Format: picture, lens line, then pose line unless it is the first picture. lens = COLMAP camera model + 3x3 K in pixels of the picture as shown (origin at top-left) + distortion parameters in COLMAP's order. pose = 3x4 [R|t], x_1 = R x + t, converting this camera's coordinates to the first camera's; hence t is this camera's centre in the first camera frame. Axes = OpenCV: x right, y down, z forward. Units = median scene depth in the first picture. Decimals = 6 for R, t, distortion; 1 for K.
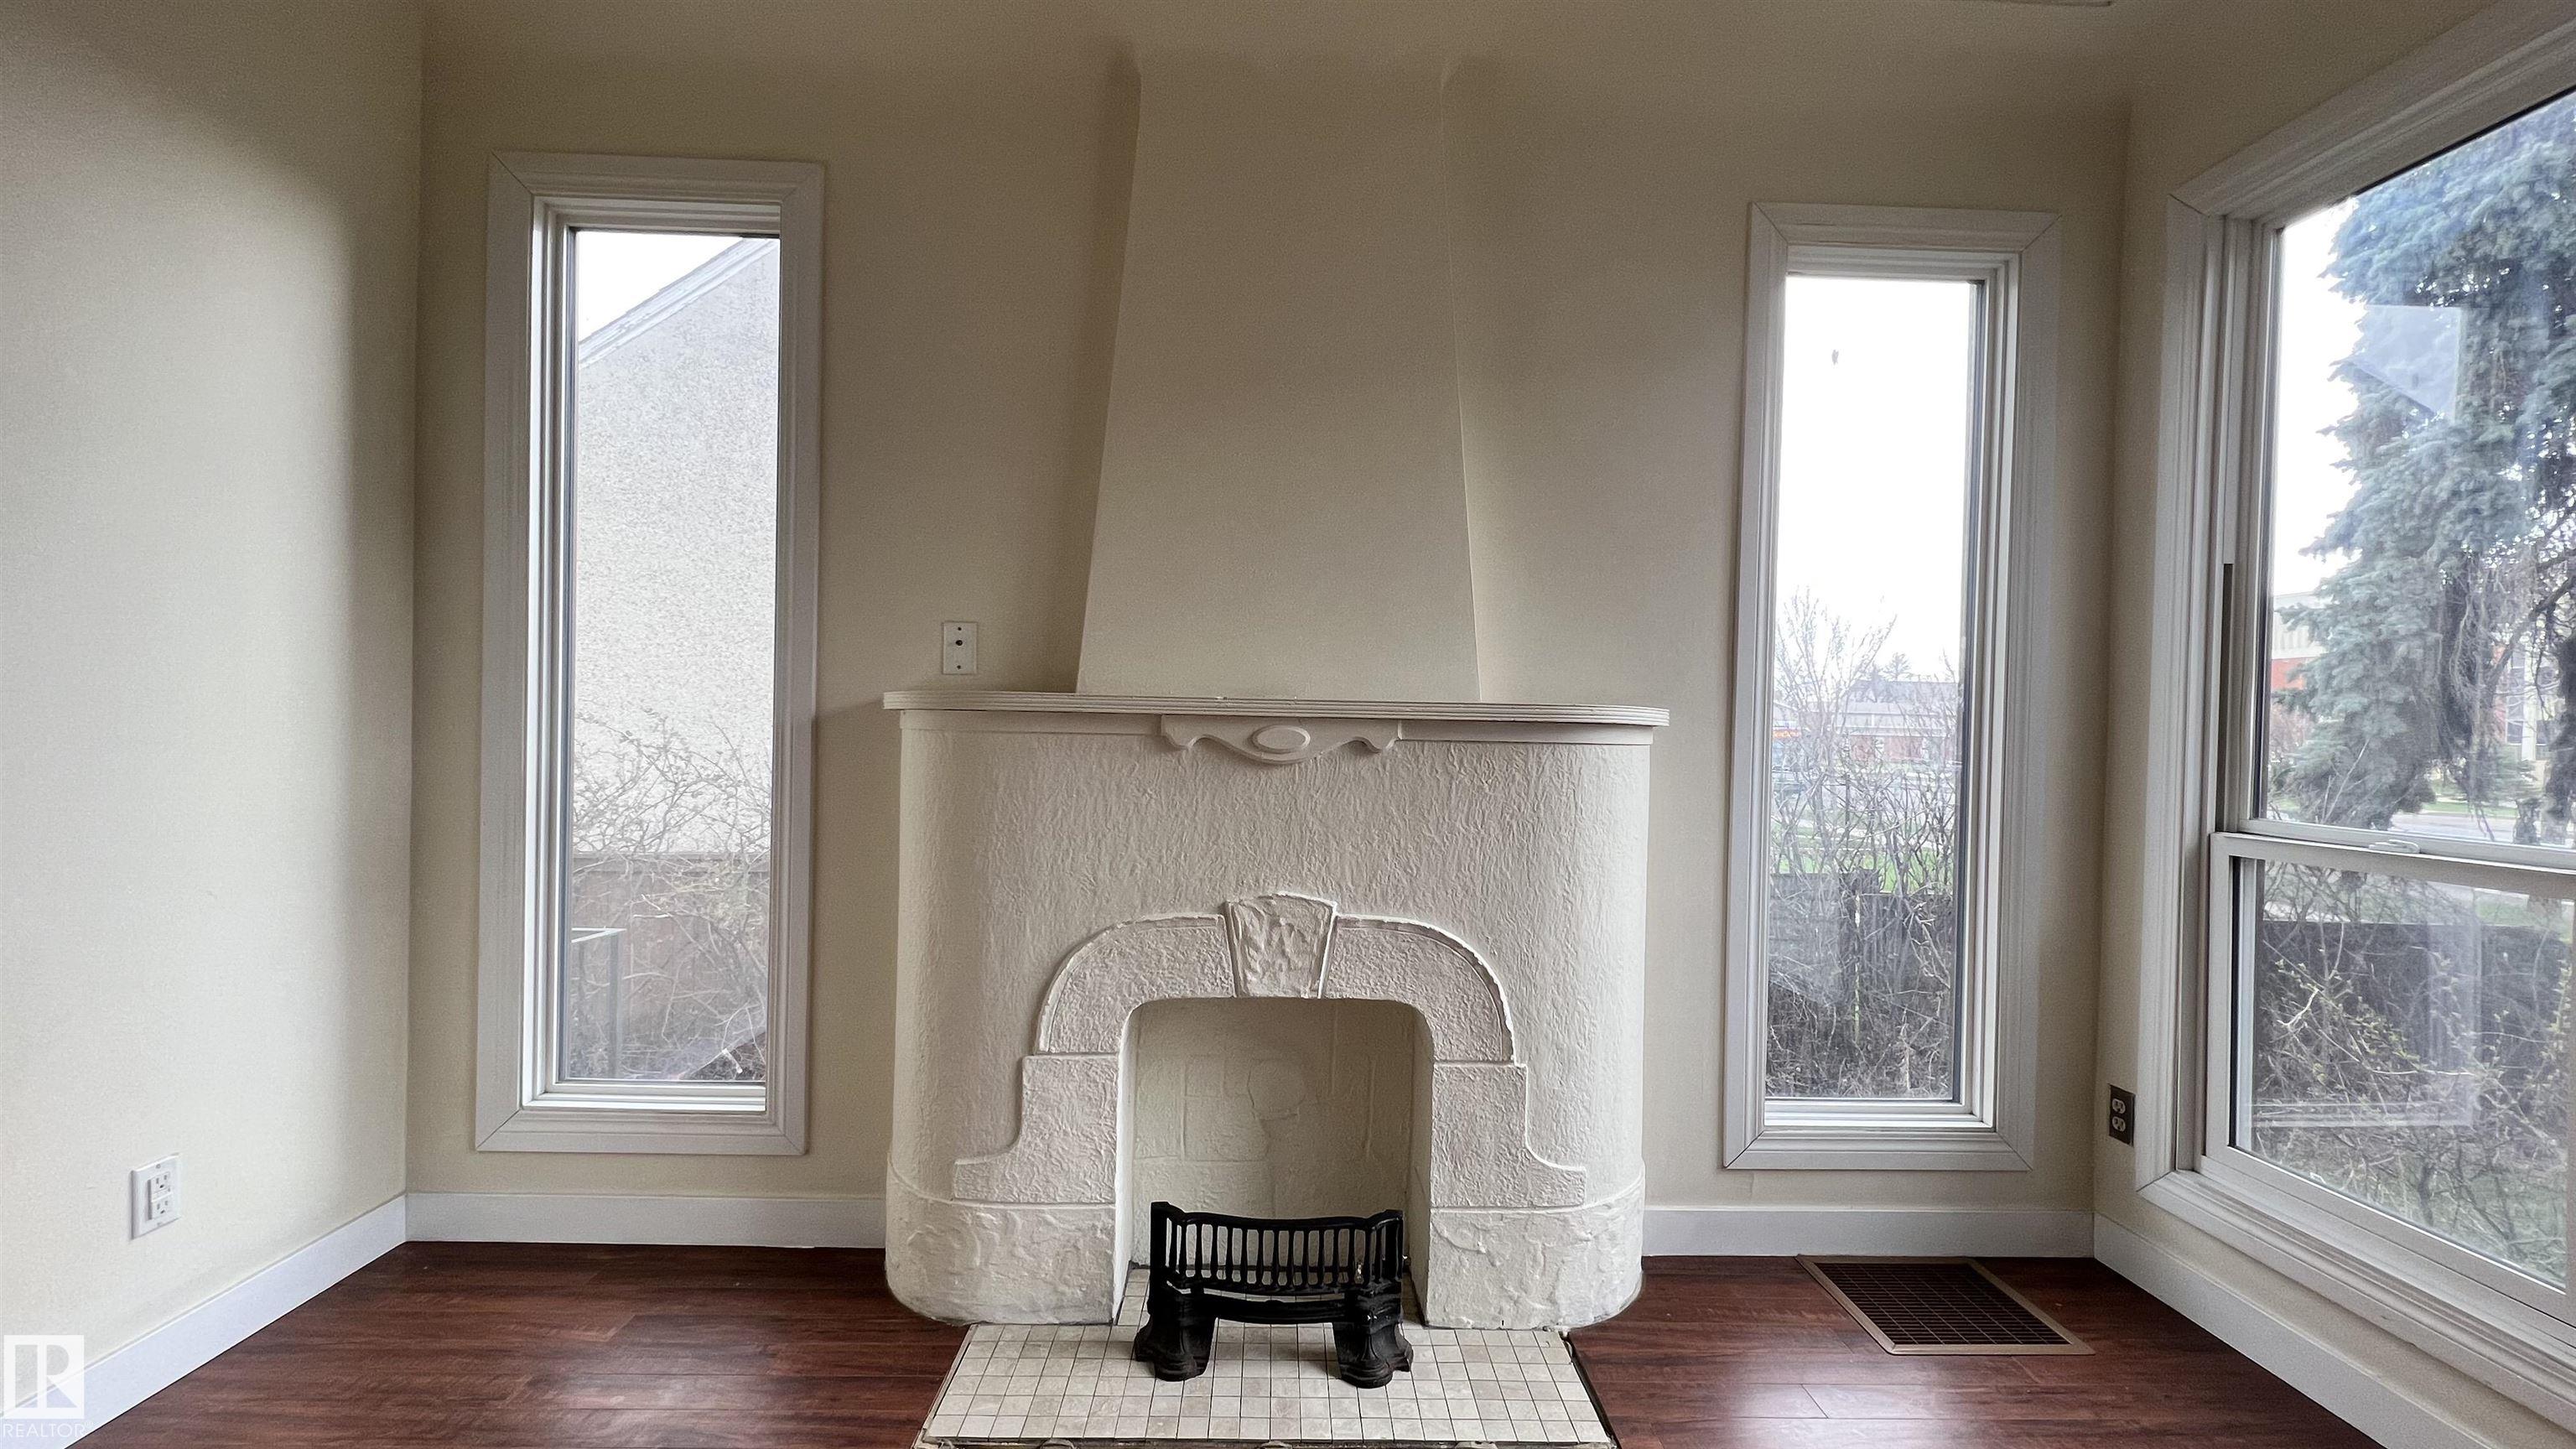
lens RADIAL K [[1032.2, 0, 1289.2], [0, 1032.2, 735.9], [0, 0, 1]] dist [0.000257, -0.000065]
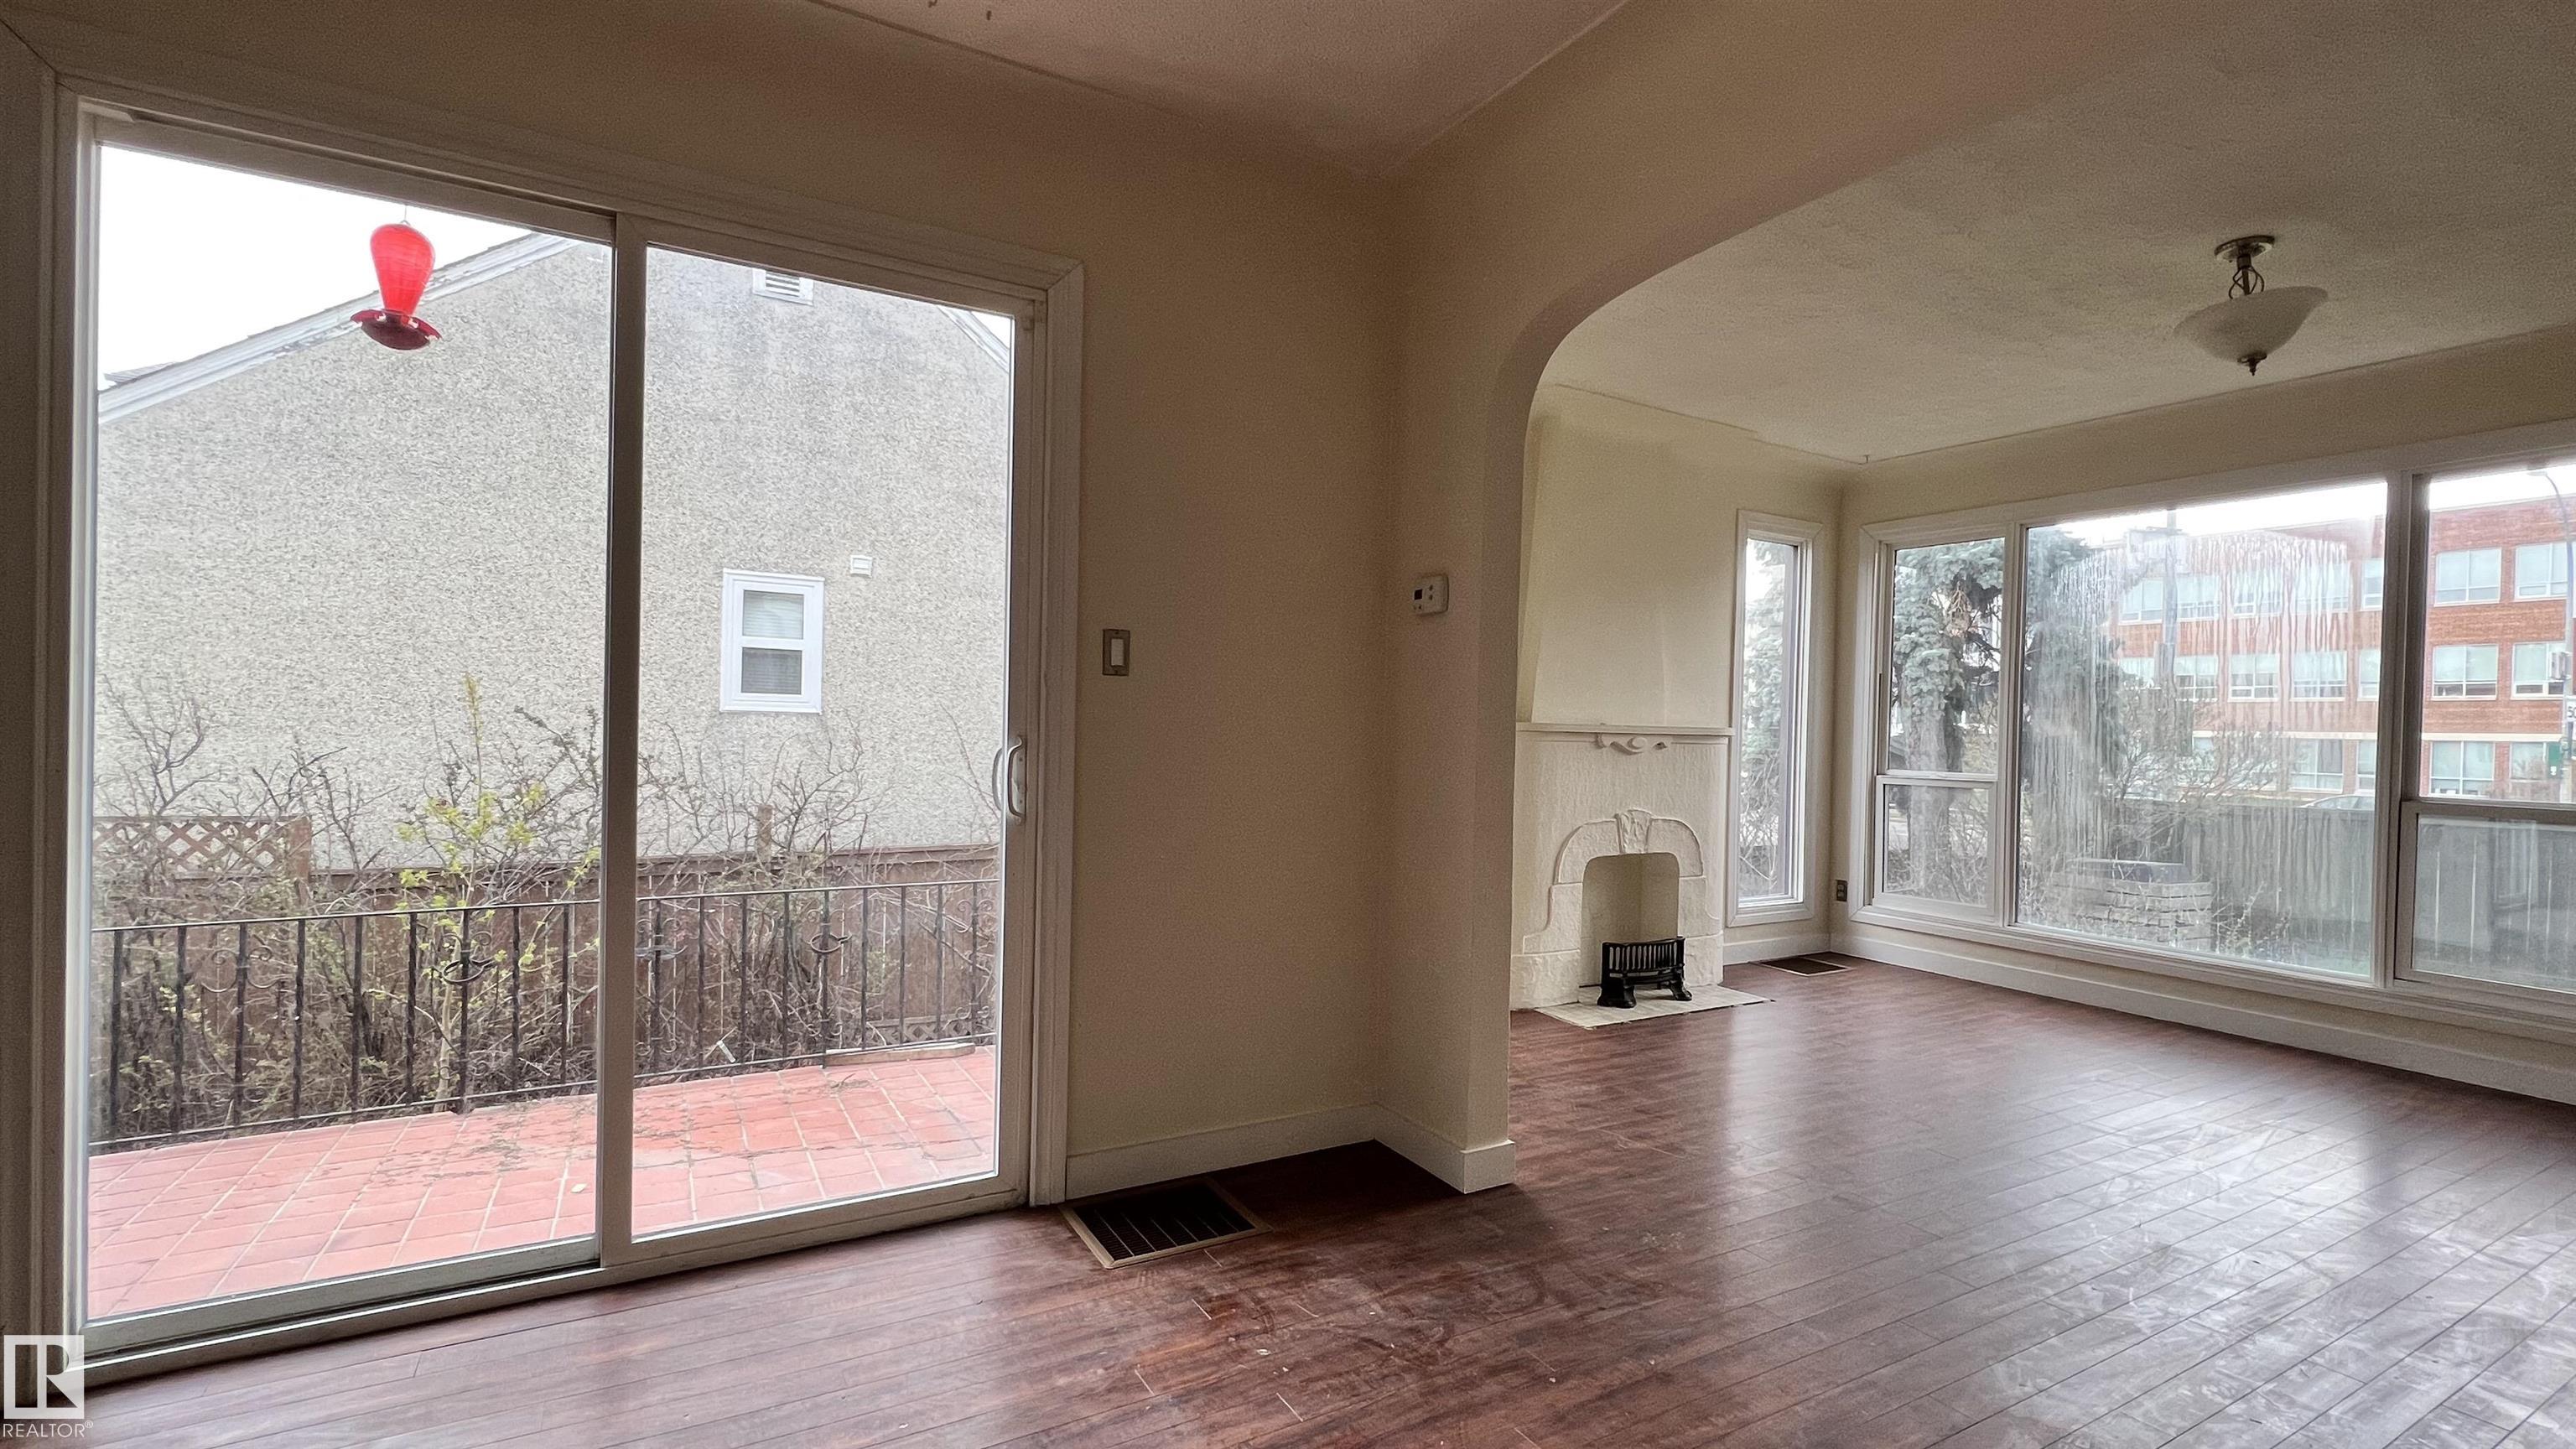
lens RADIAL K [[1125.5, 0, 1293.0], [0, 1125.5, 738.2], [0, 0, 1]] dist [-0.001871, -0.000144]
pose [[0.879283, -0.006382, 0.476257, -1.886946], [0.002300, 0.999955, 0.009154, -0.031774], [-0.476294, -0.006953, 0.879258, -0.860059]]
